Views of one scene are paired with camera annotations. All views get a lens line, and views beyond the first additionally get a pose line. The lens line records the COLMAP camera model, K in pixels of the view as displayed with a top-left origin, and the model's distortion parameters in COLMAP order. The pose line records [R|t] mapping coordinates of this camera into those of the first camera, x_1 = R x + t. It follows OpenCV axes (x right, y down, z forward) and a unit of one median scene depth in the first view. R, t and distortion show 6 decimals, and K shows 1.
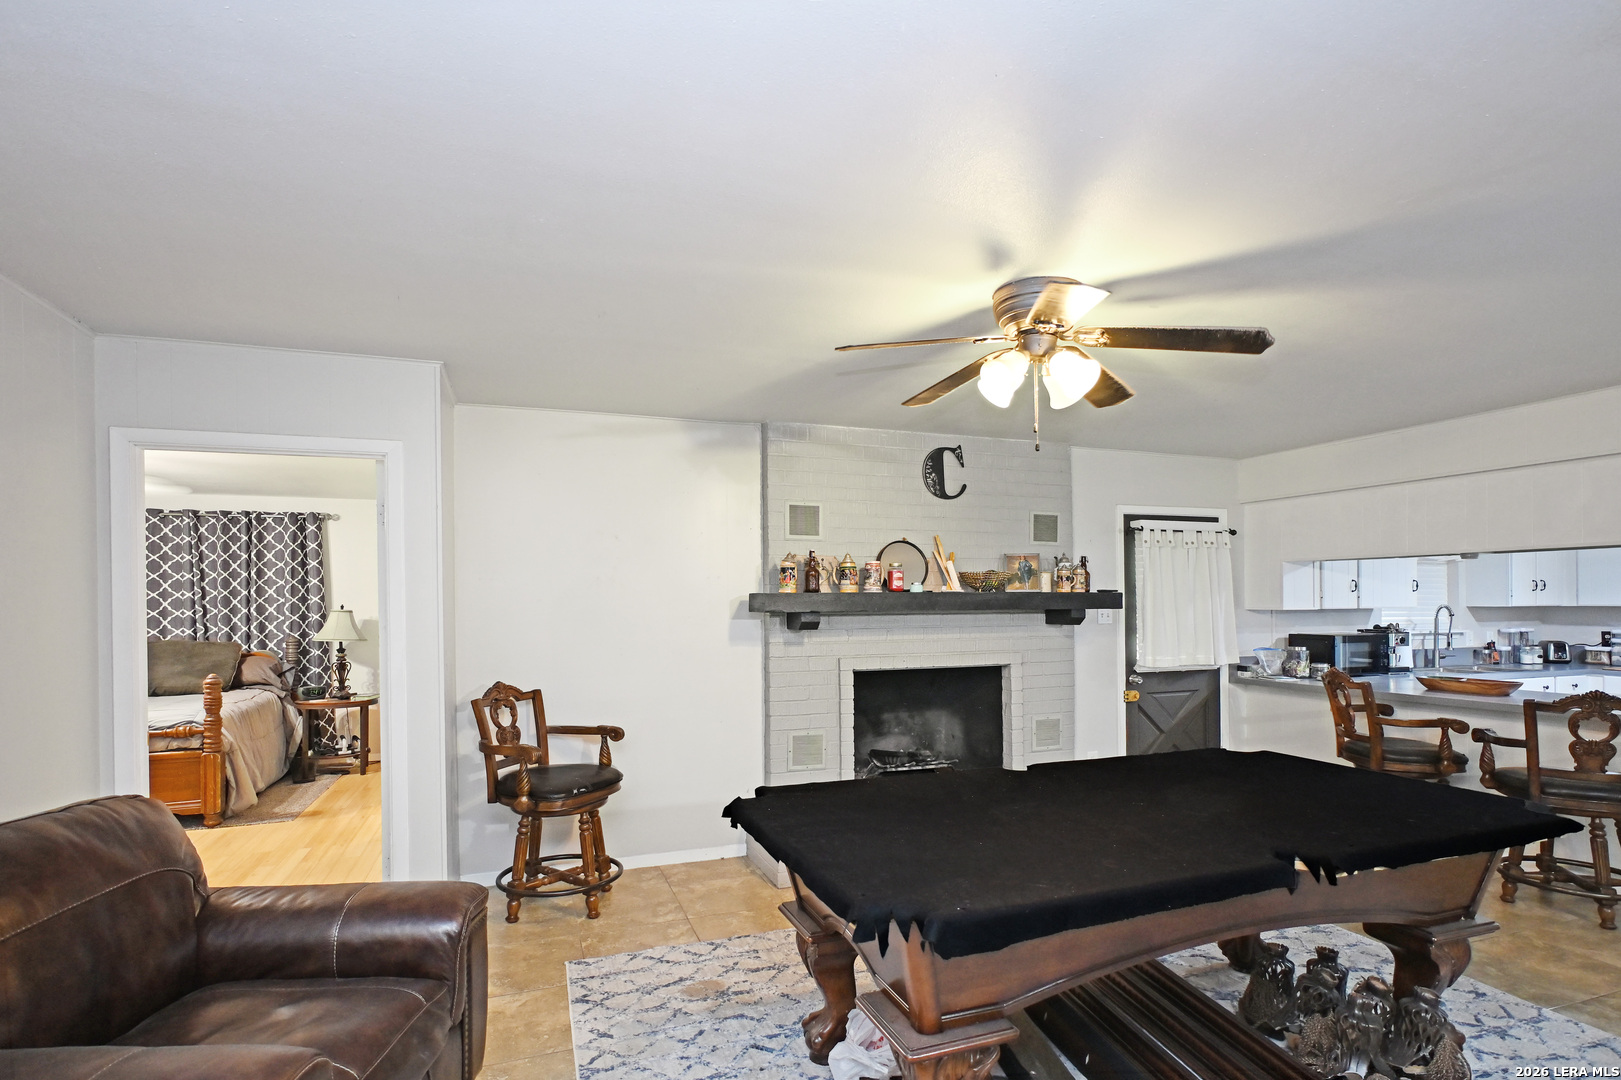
lens RADIAL K [[786.4, 0, 826.8], [0, 786.4, 598.4], [0, 0, 1]] dist [0.020501, 0.000022]
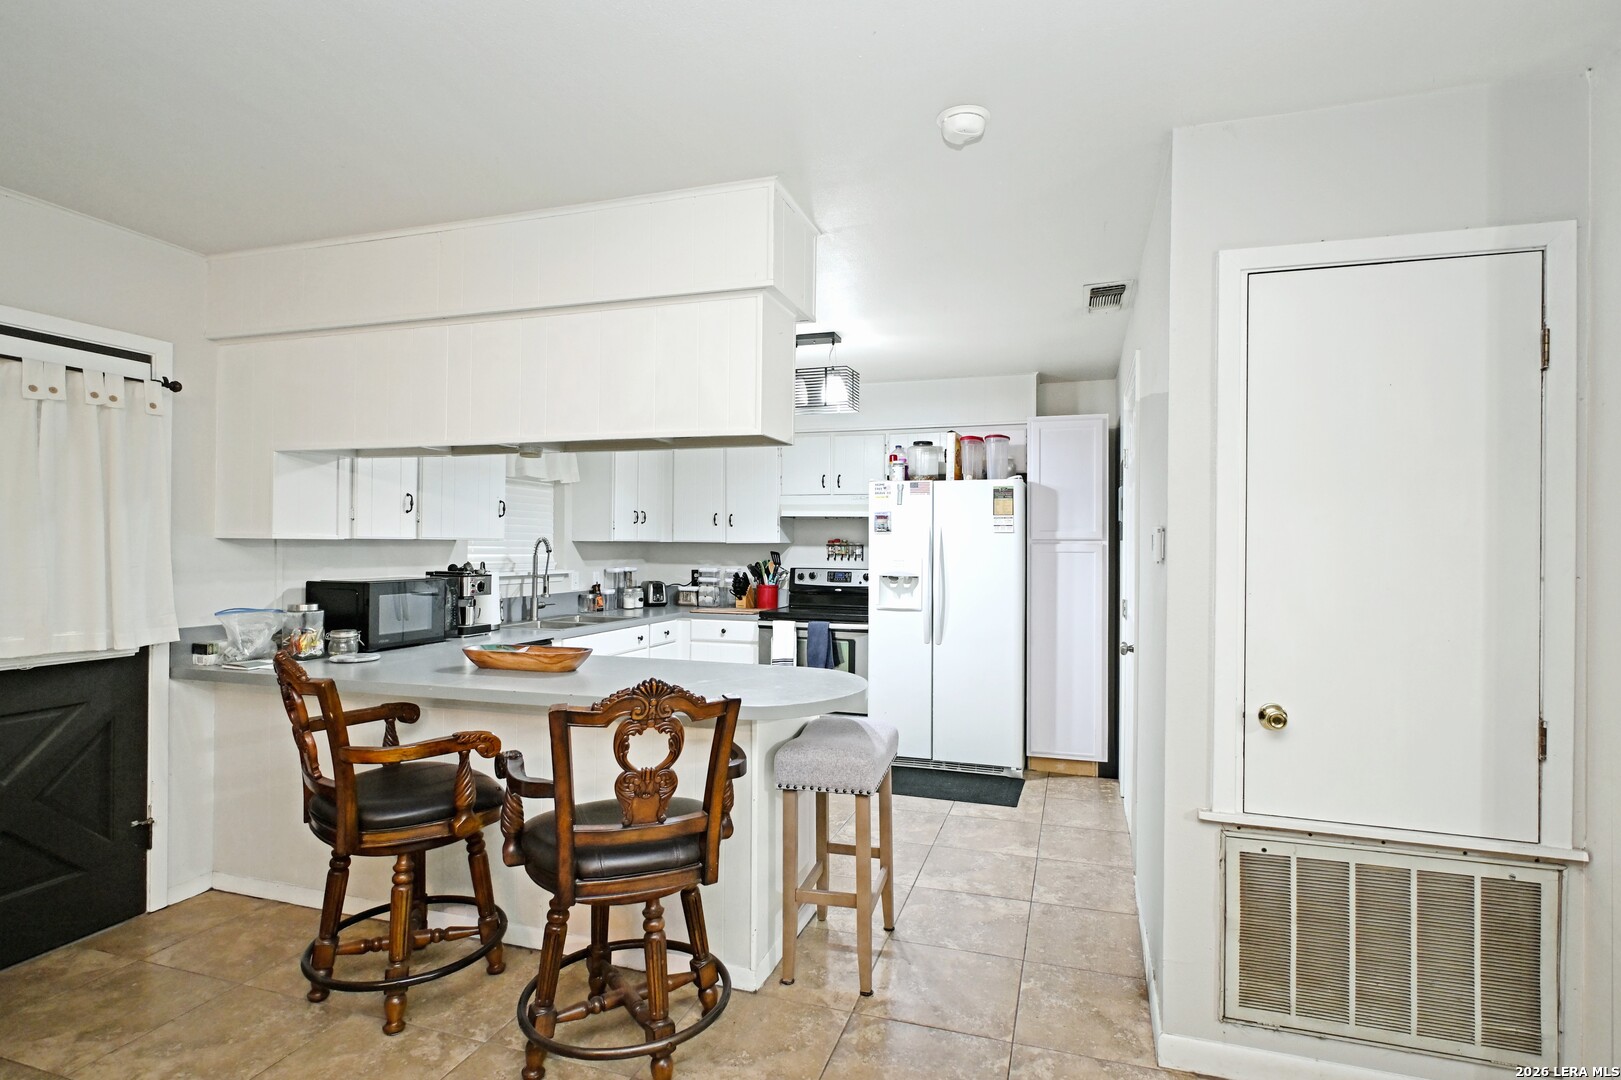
lens RADIAL K [[819.4, 0, 789.0], [0, 819.4, 539.1], [0, 0, 1]] dist [0.028983, 0.000719]
pose [[0.645880, 0.017168, 0.763245, 0.299333], [-0.016283, 0.999829, -0.008711, 0.011386], [-0.763265, -0.006802, 0.646050, 0.286677]]
